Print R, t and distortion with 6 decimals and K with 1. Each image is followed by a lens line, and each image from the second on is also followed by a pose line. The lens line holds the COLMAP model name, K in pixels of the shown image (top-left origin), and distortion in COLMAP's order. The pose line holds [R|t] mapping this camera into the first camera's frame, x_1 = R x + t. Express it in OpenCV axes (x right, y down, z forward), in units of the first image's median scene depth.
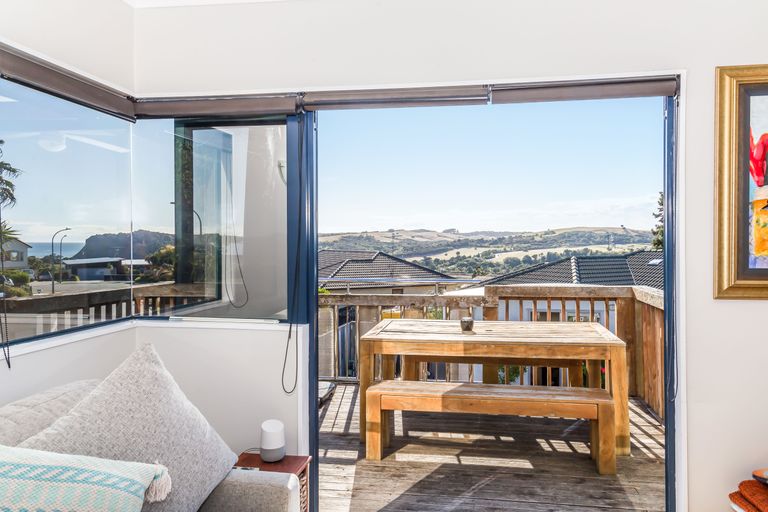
lens RADIAL K [[559.6, 0, 413.9], [0, 559.6, 241.5], [0, 0, 1]] dist [-0.000631, 0.000006]
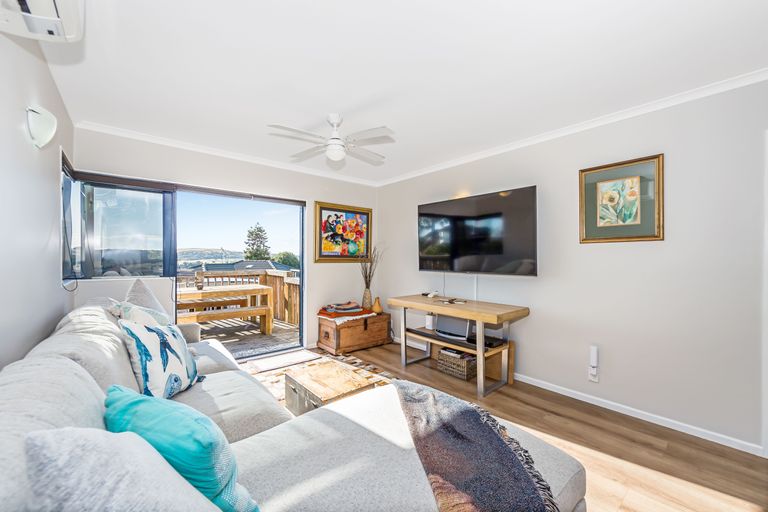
lens RADIAL K [[305.9, 0, 392.9], [0, 305.9, 263.5], [0, 0, 1]] dist [-0.000690, -0.000034]
pose [[0.646687, -0.011215, 0.762673, -0.529520], [-0.003813, 0.999832, 0.017936, 0.052618], [-0.762746, -0.014507, 0.646536, -0.561884]]
